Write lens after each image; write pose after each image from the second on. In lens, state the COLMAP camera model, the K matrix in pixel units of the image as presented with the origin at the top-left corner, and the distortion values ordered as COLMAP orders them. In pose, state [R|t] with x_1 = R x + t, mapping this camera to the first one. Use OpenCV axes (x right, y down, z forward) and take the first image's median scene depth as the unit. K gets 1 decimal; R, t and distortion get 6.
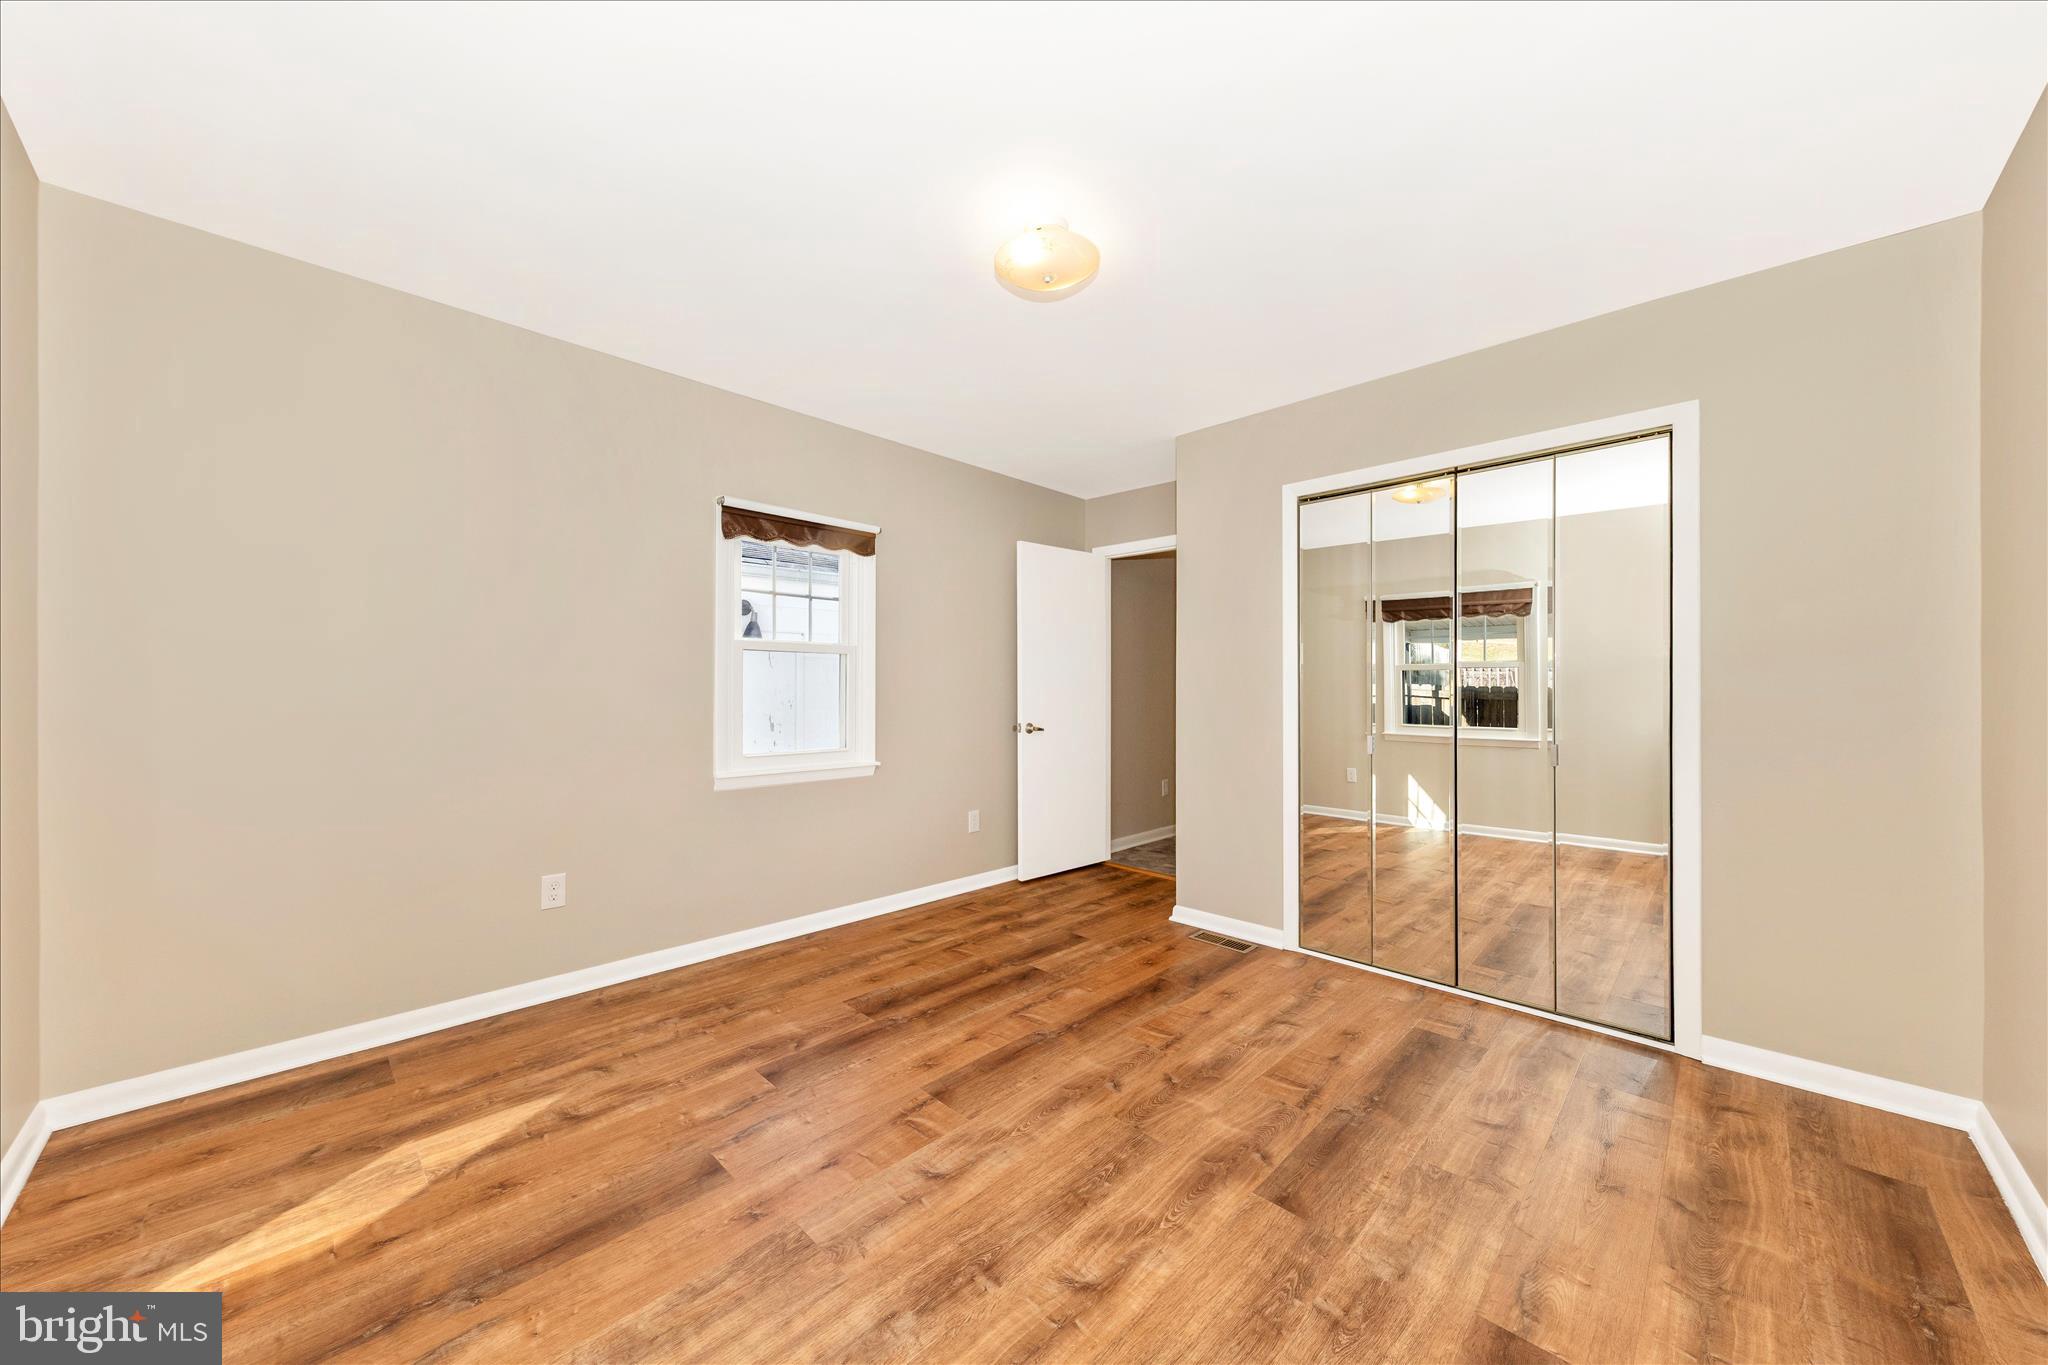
lens RADIAL K [[720.3, 0, 1014.7], [0, 720.3, 684.7], [0, 0, 1]] dist [0.011442, -0.002117]
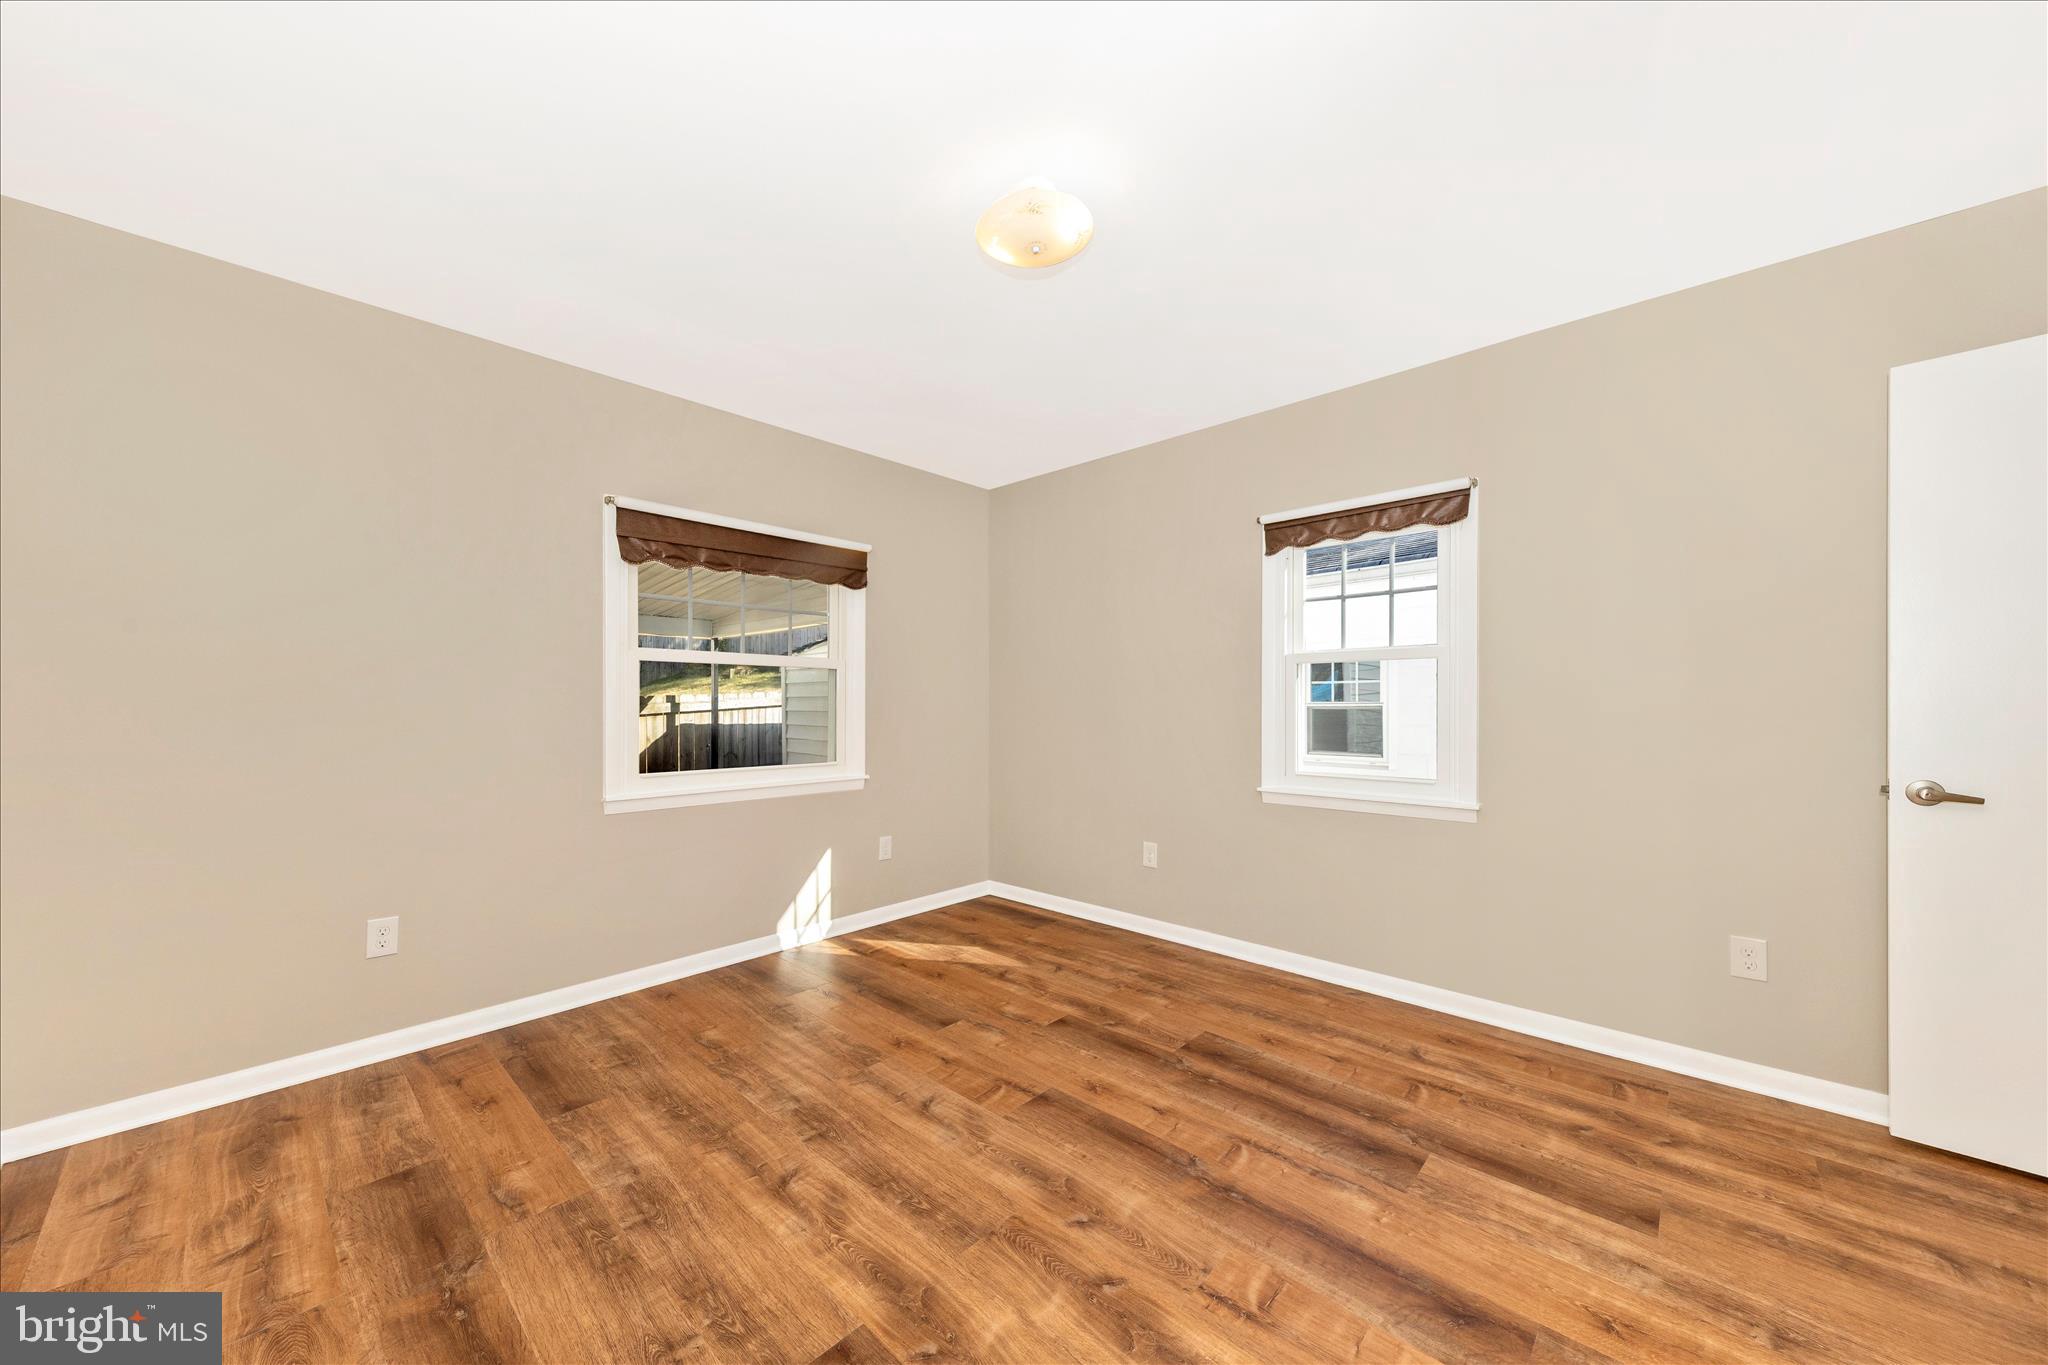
lens RADIAL K [[720.3, 0, 994.9], [0, 720.3, 700.0], [0, 0, 1]] dist [0.011442, -0.002117]
pose [[0.016247, -0.007040, -0.999843, 0.799970], [0.009776, 0.999929, -0.006881, 0.005617], [0.999820, -0.009662, 0.016315, 0.794478]]
